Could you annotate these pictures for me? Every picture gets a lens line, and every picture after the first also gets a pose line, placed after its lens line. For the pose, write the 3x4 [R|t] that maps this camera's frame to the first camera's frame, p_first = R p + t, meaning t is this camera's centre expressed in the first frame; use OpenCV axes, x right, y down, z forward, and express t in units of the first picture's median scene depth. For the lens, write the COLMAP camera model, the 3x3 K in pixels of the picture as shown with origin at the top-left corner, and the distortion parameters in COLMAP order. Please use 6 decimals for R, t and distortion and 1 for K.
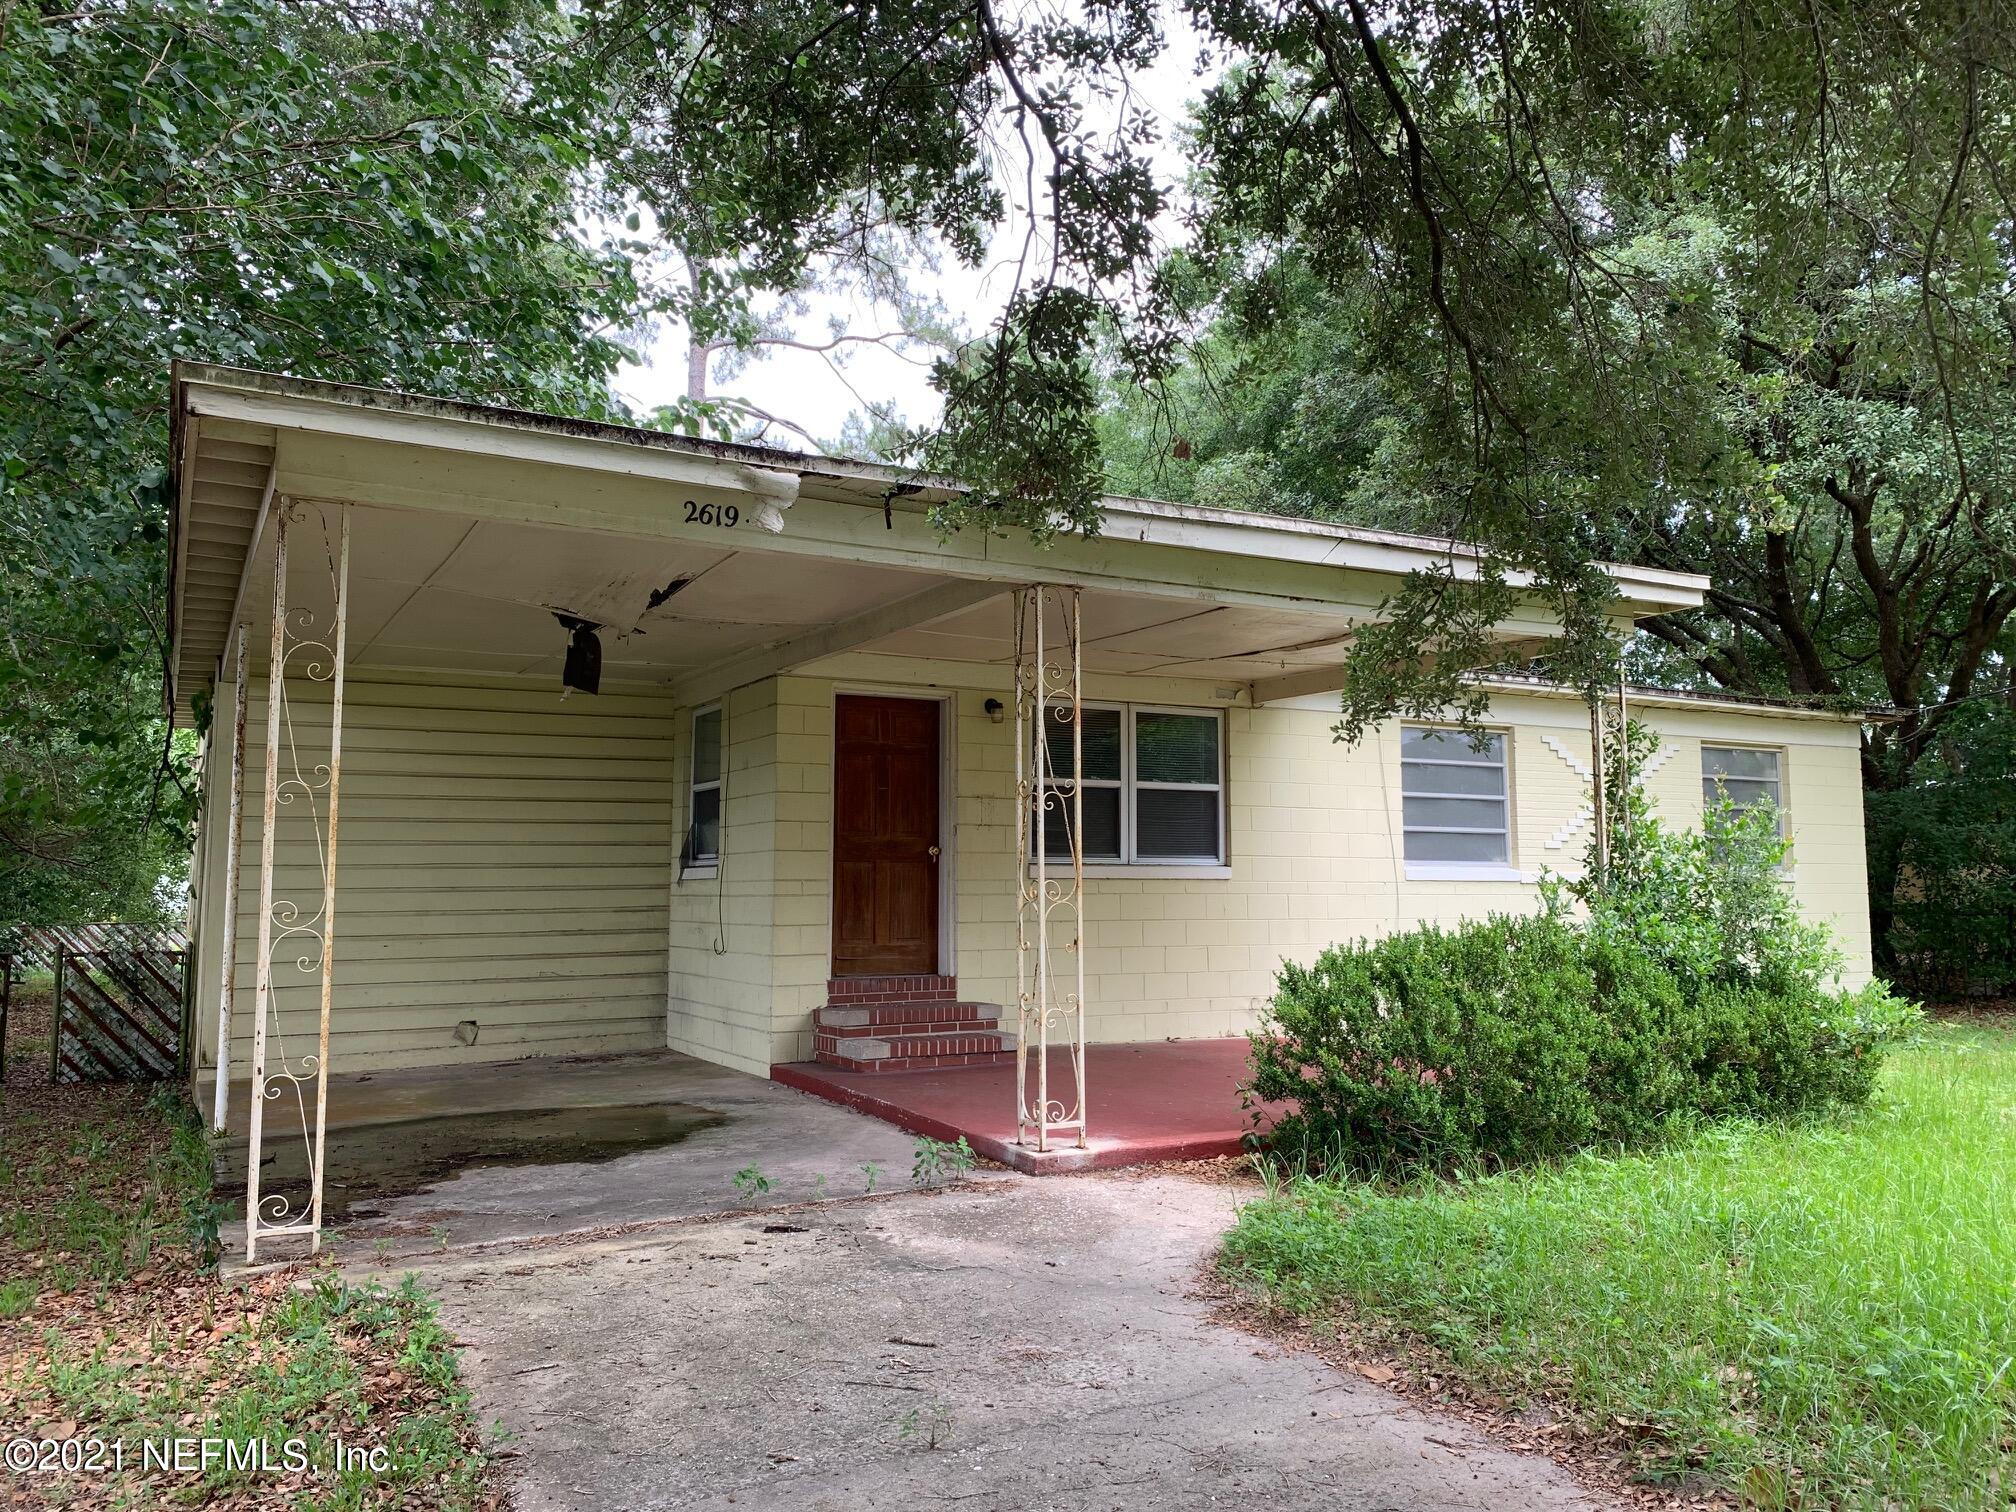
lens RADIAL K [[1523.8, 0, 1008.0], [0, 1523.8, 756.0], [0, 0, 1]] dist [0.153784, -0.320870]
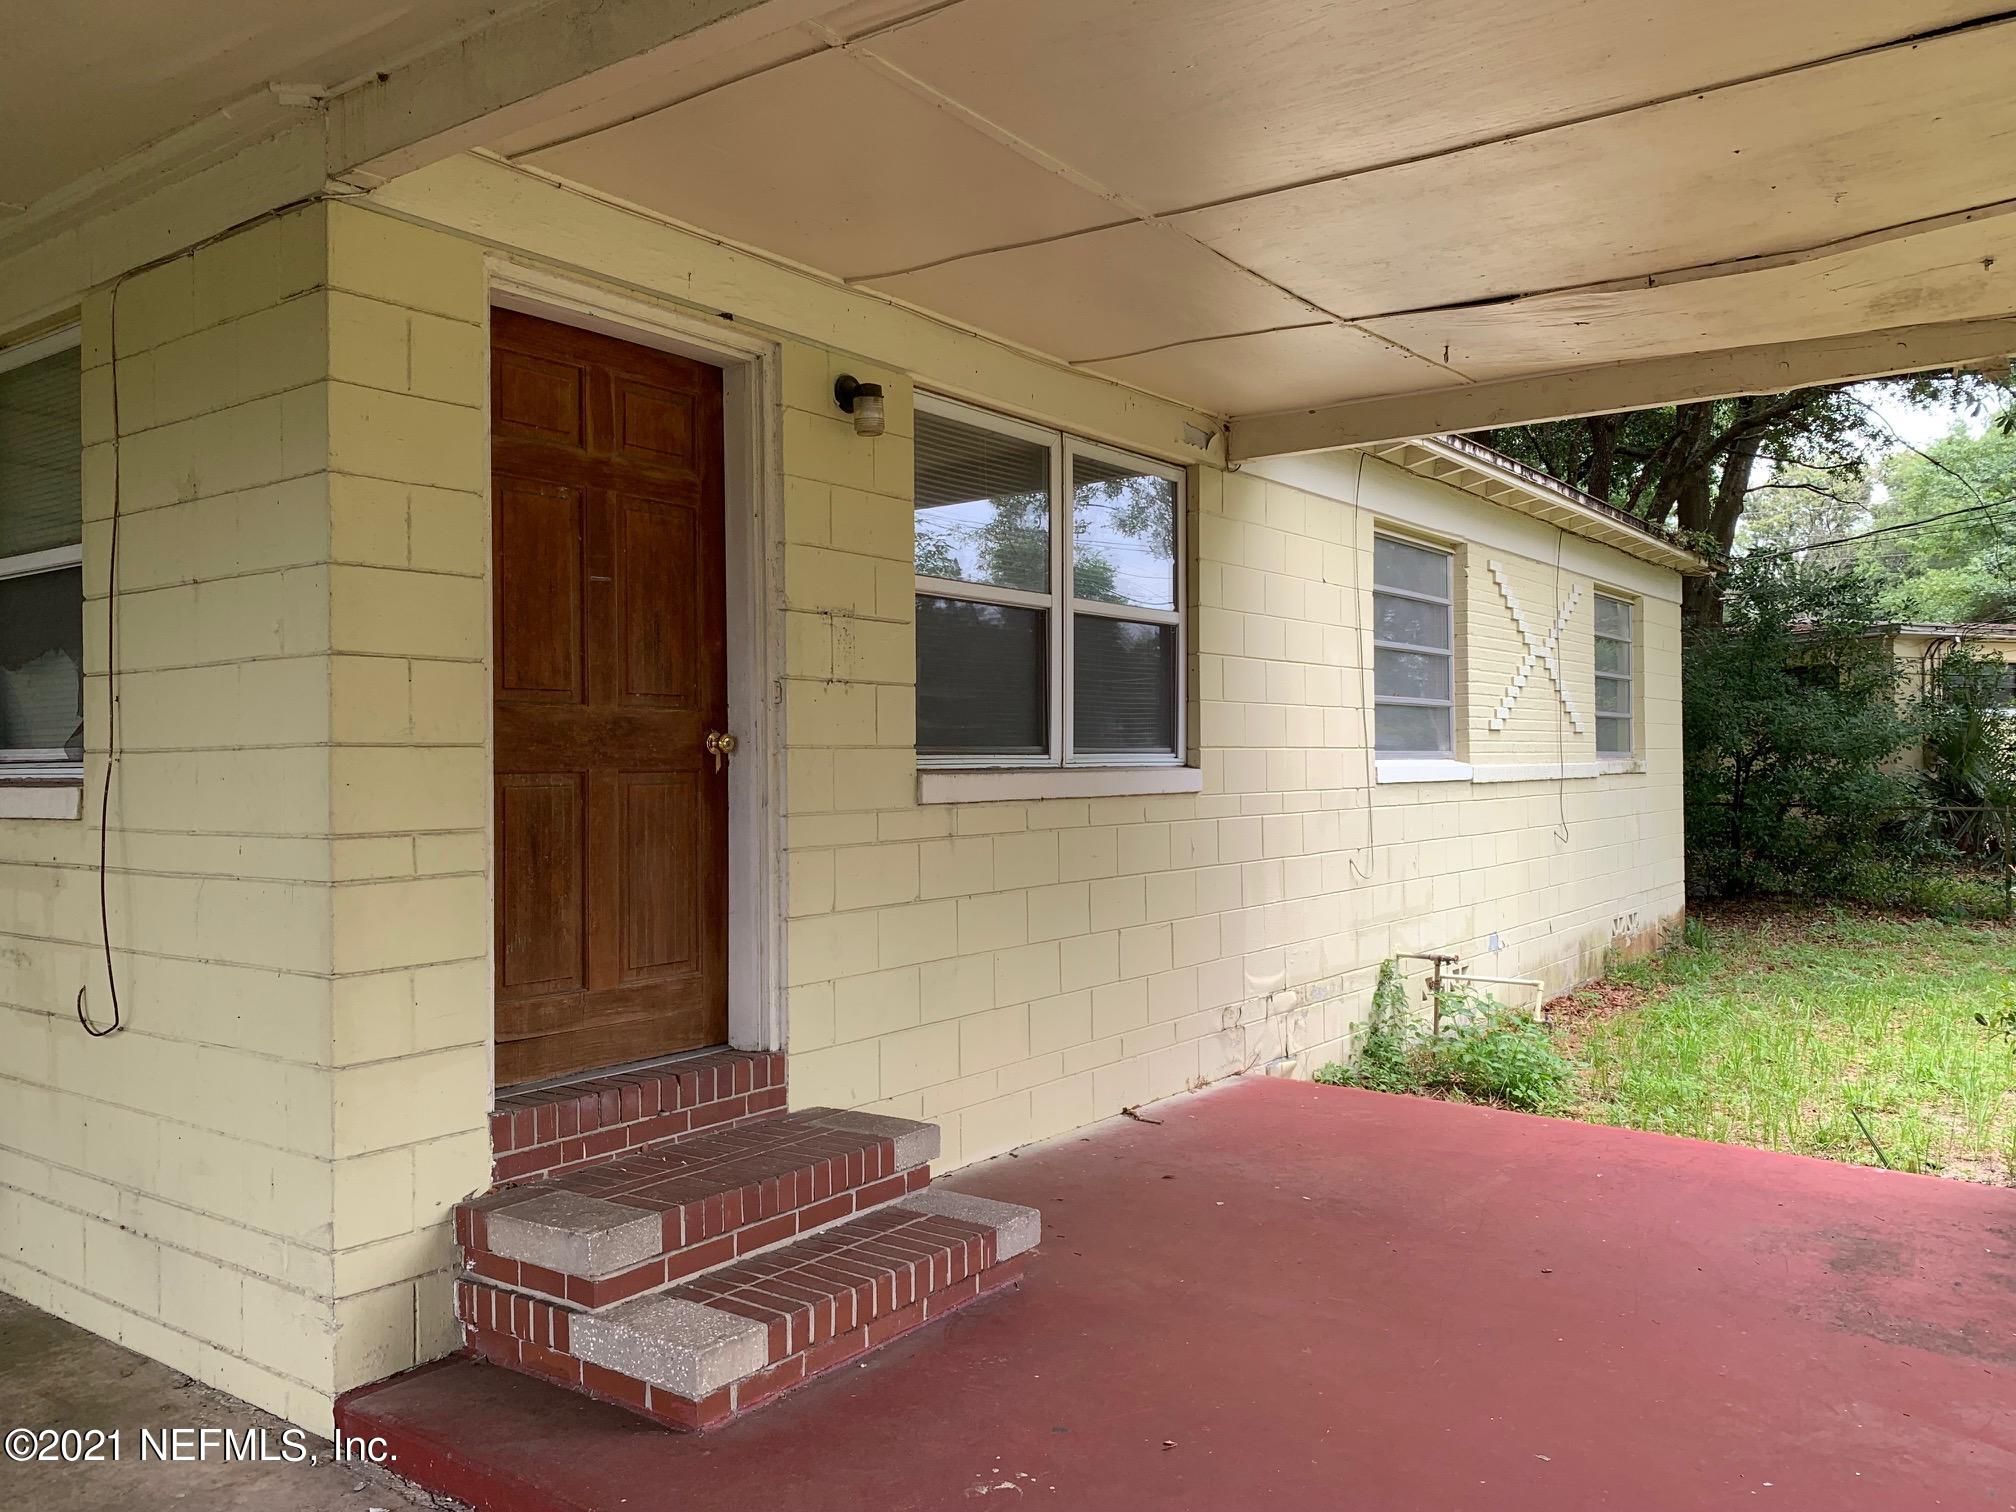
lens RADIAL K [[1523.8, 0, 1008.0], [0, 1523.8, 756.0], [0, 0, 1]] dist [0.153784, -0.320870]
pose [[0.905007, -0.005355, 0.425362, -0.151753], [-0.029865, 0.996654, 0.076088, 0.032652], [-0.424346, -0.081563, 0.901819, 0.604393]]
